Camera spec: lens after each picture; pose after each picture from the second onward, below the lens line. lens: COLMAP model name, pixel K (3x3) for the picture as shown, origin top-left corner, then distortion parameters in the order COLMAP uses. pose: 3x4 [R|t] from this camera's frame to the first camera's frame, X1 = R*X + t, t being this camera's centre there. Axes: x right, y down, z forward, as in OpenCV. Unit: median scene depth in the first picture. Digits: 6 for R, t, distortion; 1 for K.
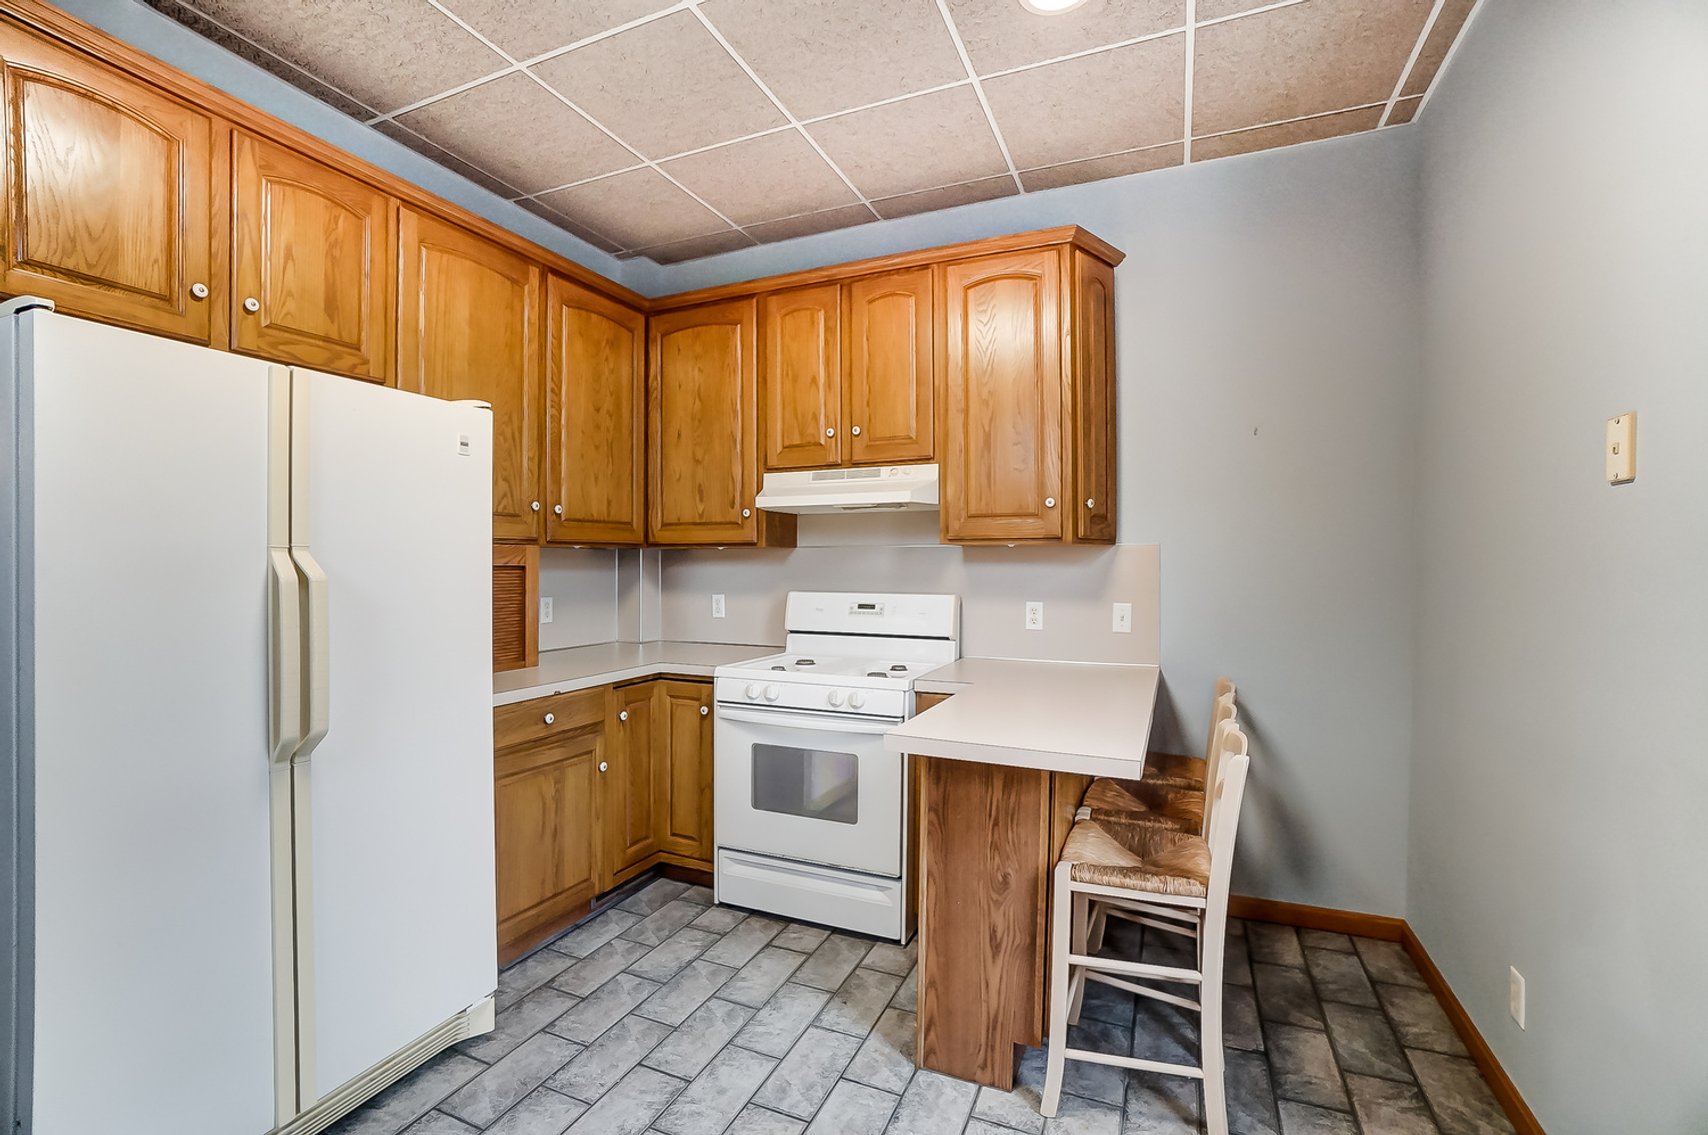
lens RADIAL K [[758.1, 0, 859.7], [0, 758.1, 569.7], [0, 0, 1]] dist [-0.050263, 0.014030]
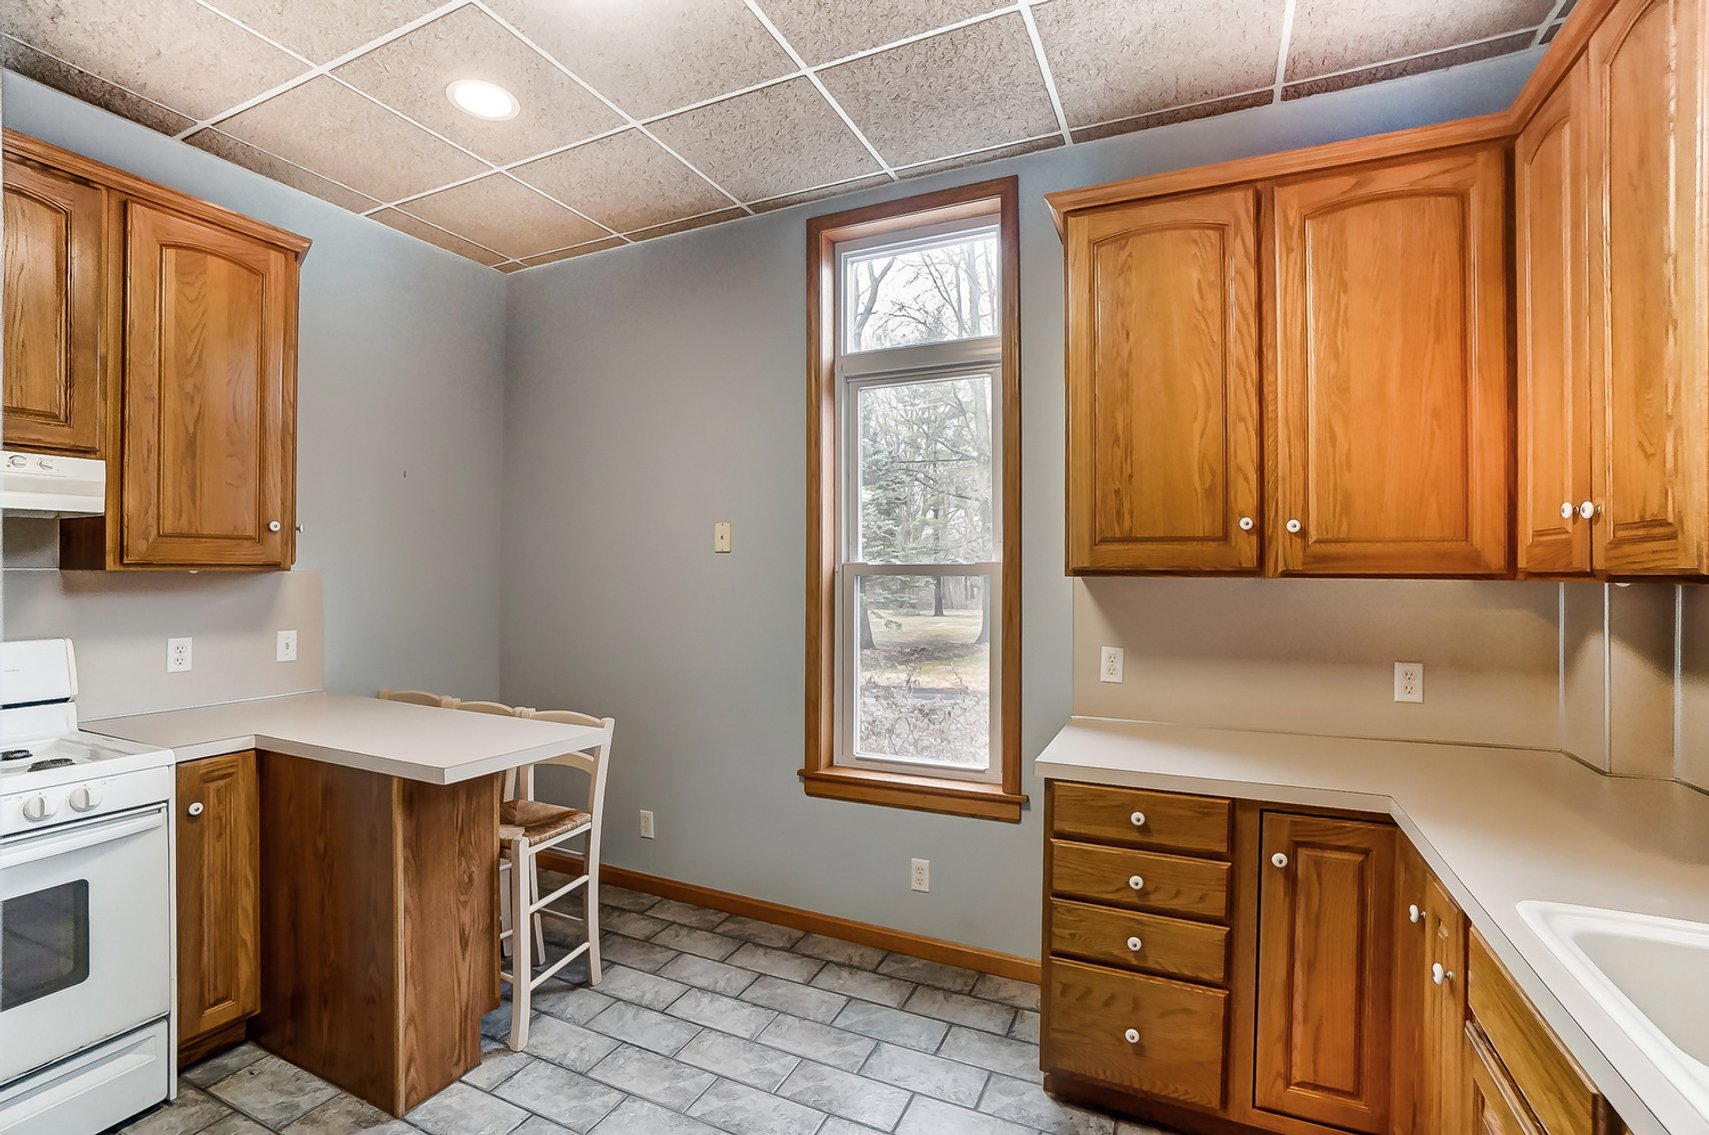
lens RADIAL K [[758.6, 0, 847.9], [0, 758.6, 570.7], [0, 0, 1]] dist [-0.050263, 0.014030]
pose [[0.037564, -0.000368, 0.999294, -0.679940], [0.004689, 0.999989, 0.000192, -0.035019], [-0.999283, 0.004678, 0.037565, 0.295306]]
